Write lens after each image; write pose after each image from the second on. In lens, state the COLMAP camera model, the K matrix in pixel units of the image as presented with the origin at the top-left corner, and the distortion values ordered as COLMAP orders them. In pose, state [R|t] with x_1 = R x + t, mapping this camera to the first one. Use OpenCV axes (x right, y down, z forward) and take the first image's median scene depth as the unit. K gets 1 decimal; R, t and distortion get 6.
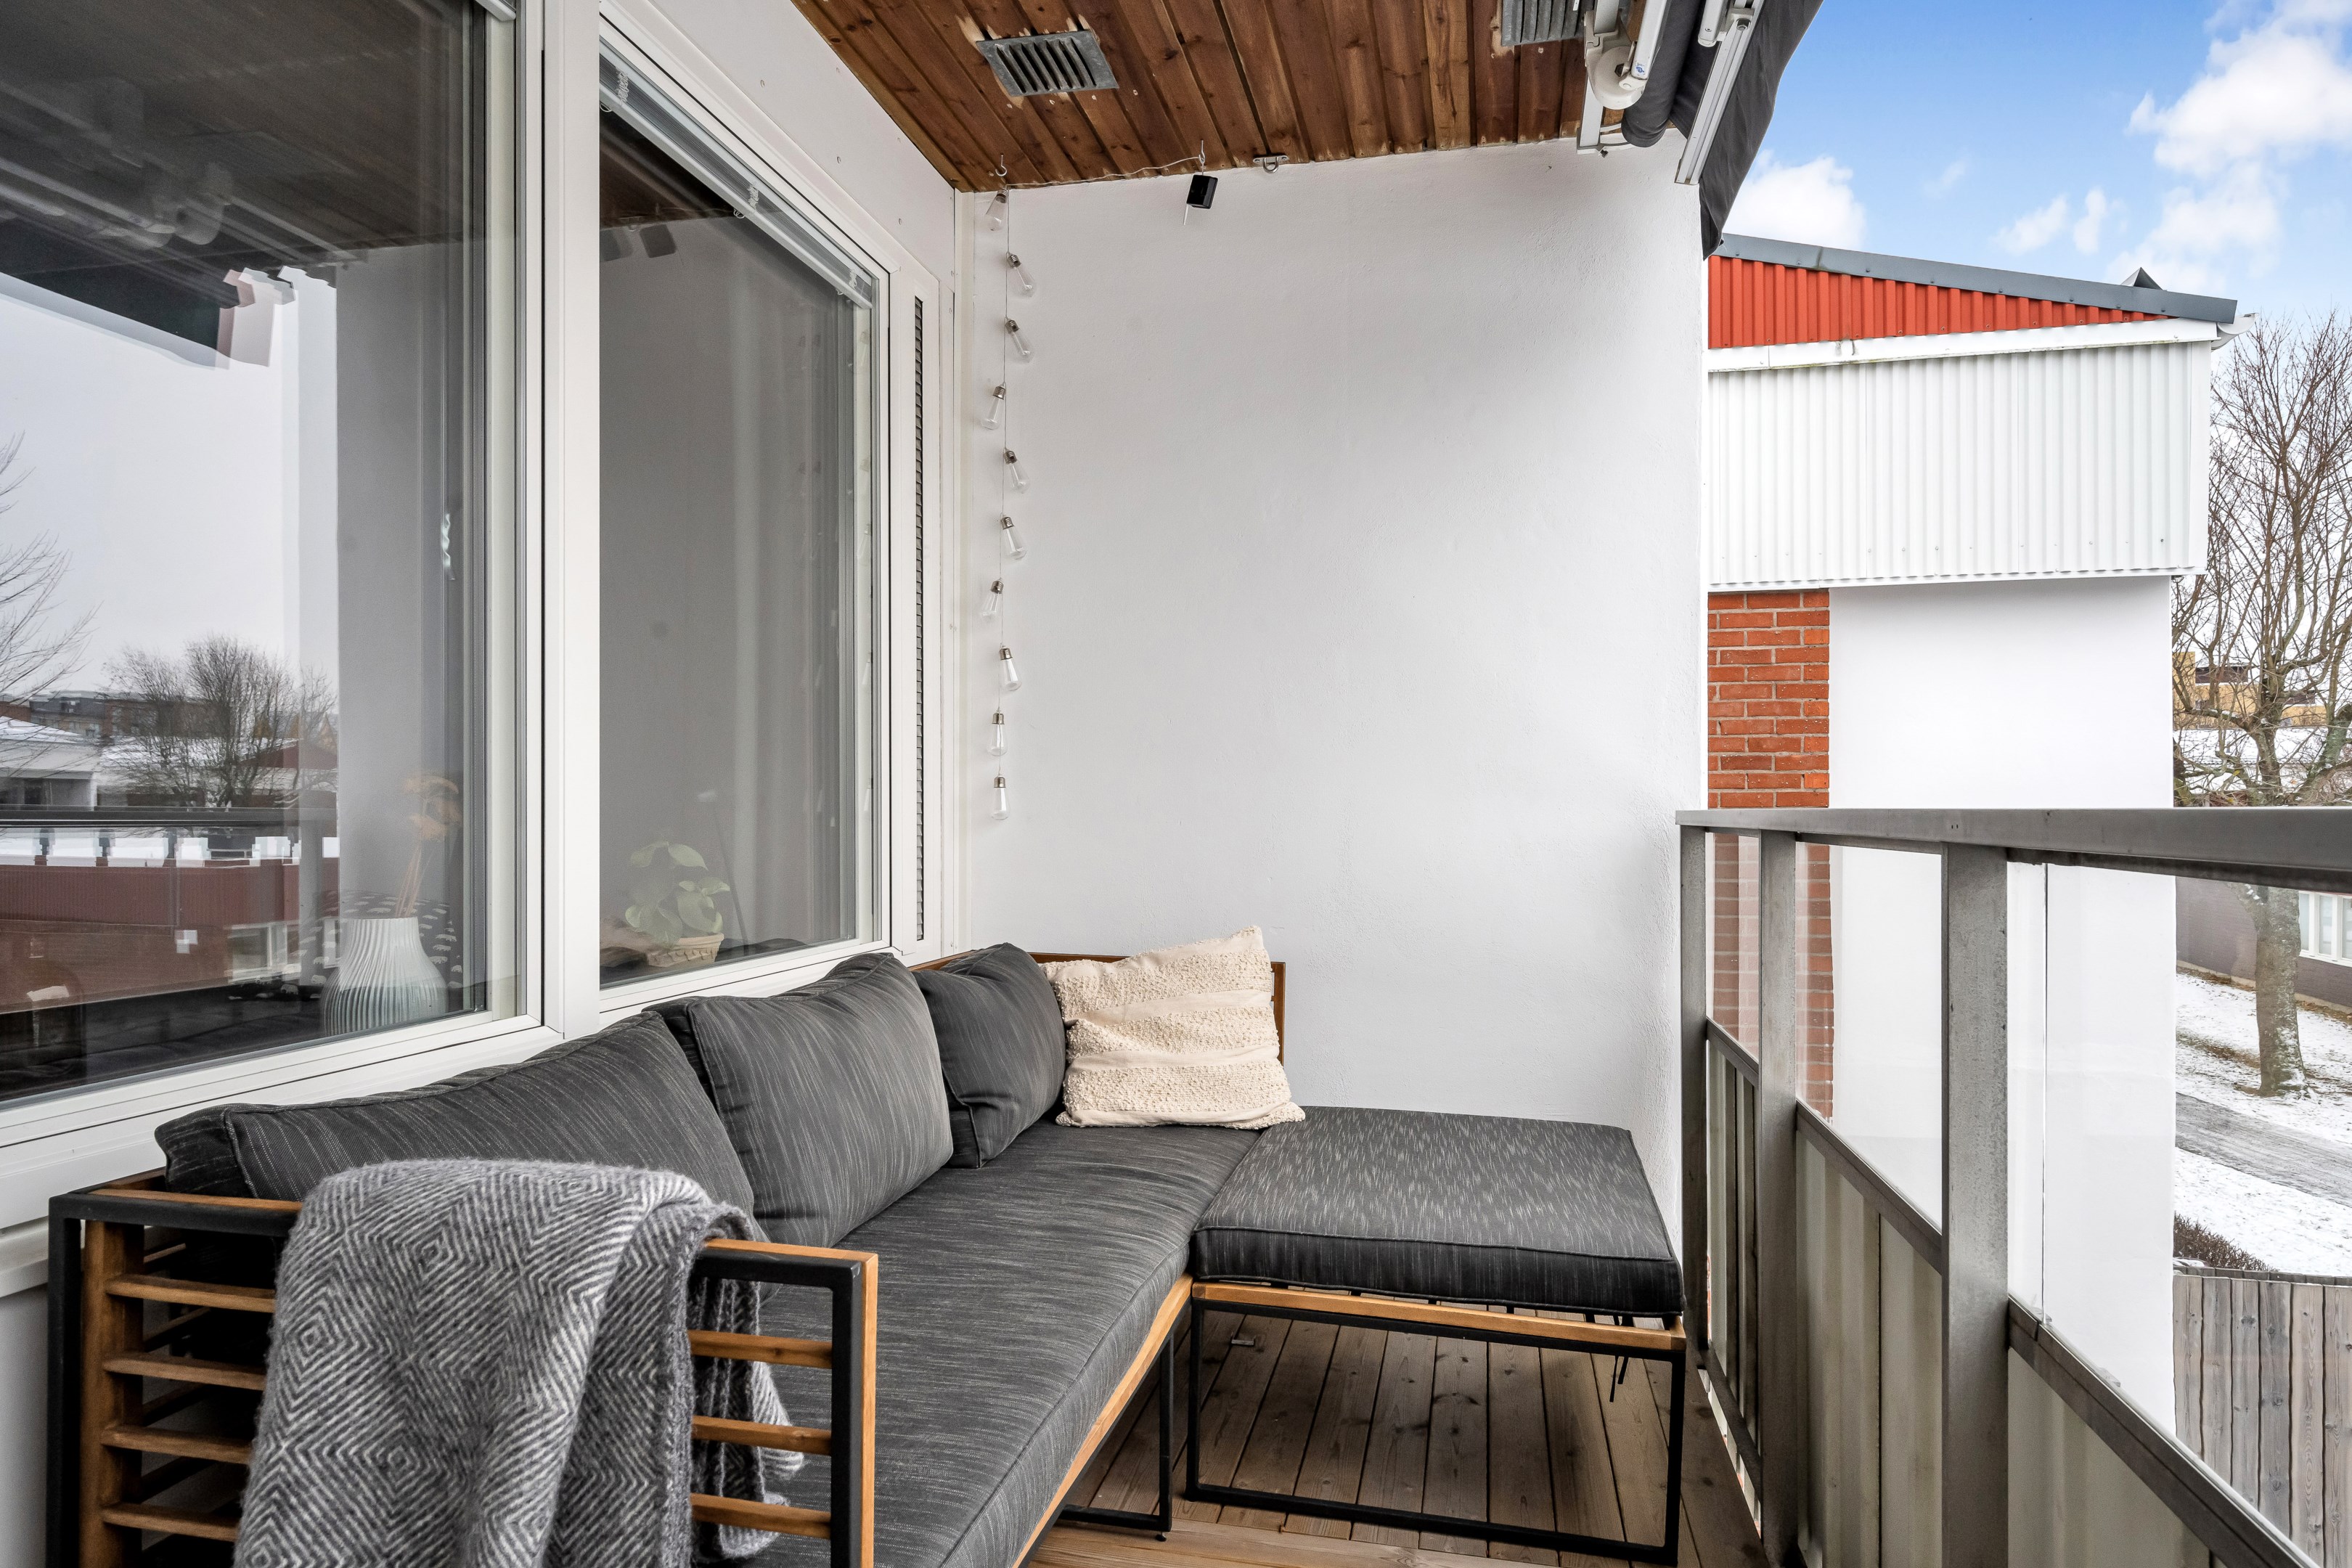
lens RADIAL K [[1577.9, 0, 1176.0], [0, 1577.9, 784.0], [0, 0, 1]] dist [0.000269, 0.002029]
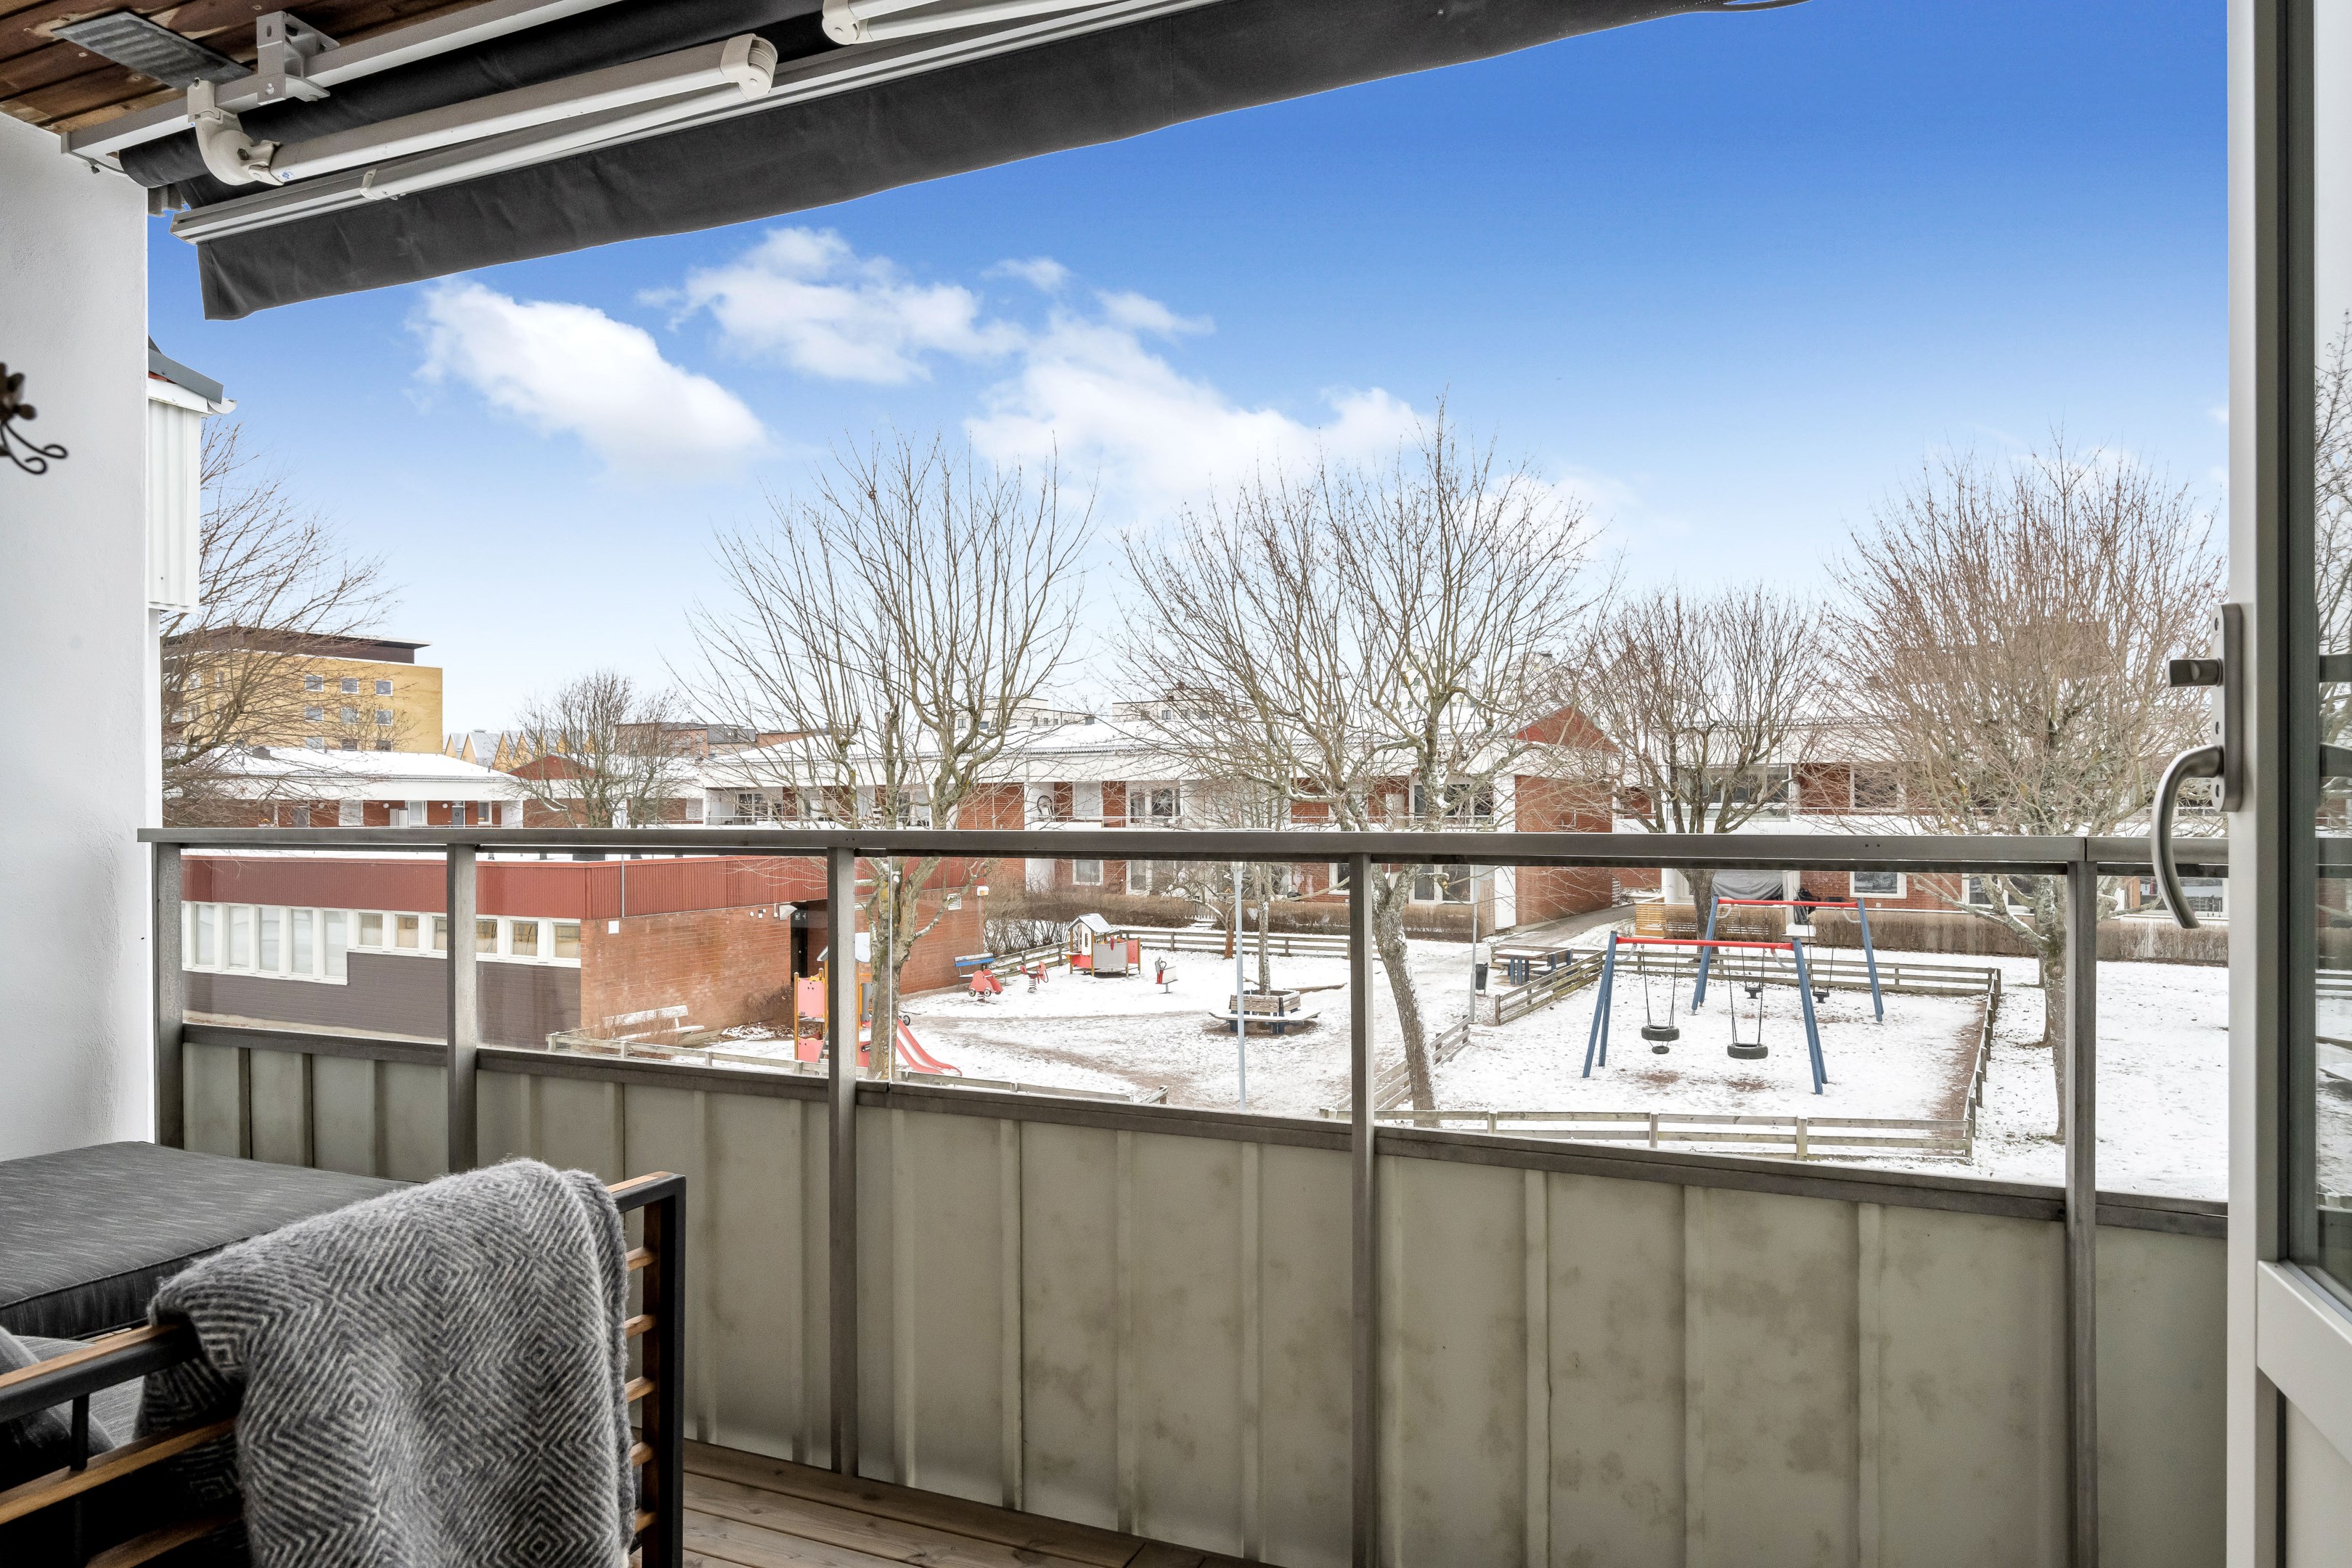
lens RADIAL K [[1577.9, 0, 1176.0], [0, 1577.9, 784.0], [0, 0, 1]] dist [0.000269, 0.002029]
pose [[0.199469, 0.003204, 0.979899, -0.705624], [0.001712, 0.999992, -0.003619, -0.009632], [-0.979903, 0.002400, 0.199462, 0.166541]]
